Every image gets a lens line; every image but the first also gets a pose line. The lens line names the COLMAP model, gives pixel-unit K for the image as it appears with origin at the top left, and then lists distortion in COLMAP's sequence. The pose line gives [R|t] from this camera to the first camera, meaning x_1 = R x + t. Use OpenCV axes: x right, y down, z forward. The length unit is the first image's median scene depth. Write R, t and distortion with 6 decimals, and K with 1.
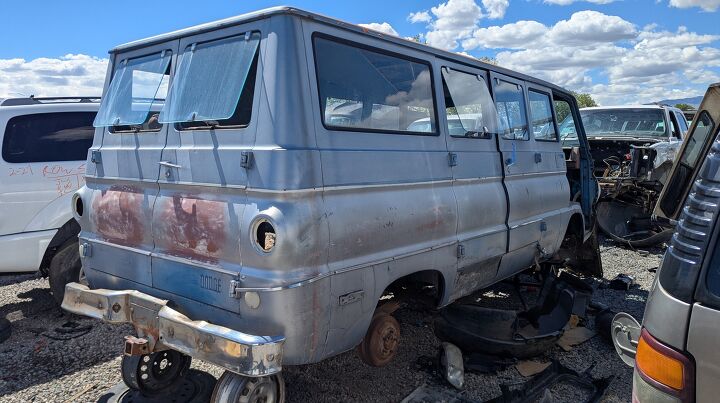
lens RADIAL K [[513.0, 0, 357.4], [0, 513.0, 199.4], [0, 0, 1]] dist [0.067804, -0.062178]
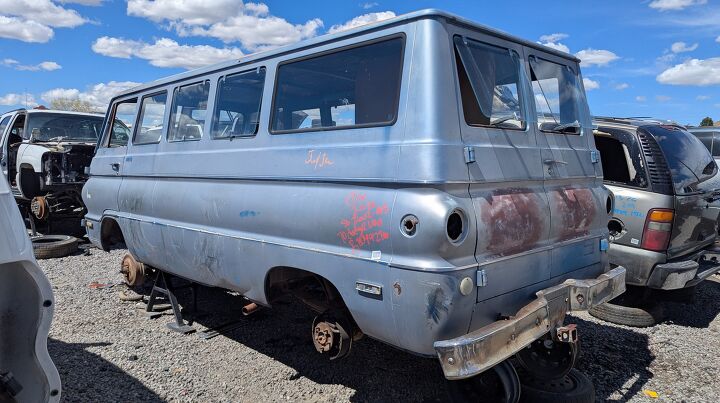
lens RADIAL K [[513.0, 0, 357.4], [0, 513.0, 199.4], [0, 0, 1]] dist [0.067804, -0.062178]
pose [[0.108289, -0.070883, 0.991589, -1.572505], [0.088712, 0.994164, 0.061380, -0.097312], [-0.990153, 0.081319, 0.113945, 1.335854]]
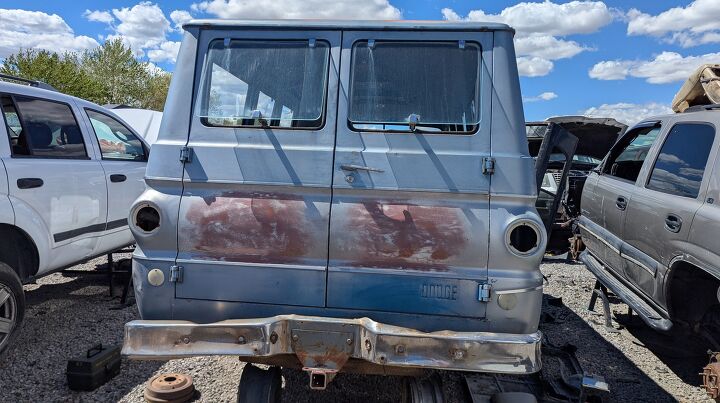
lens RADIAL K [[513.0, 0, 357.4], [0, 513.0, 199.4], [0, 0, 1]] dist [0.067804, -0.062178]
pose [[0.839715, 0.005705, 0.542998, -0.875660], [0.012452, 0.999480, -0.029757, 0.015335], [-0.542885, 0.031749, 0.839207, 0.248125]]
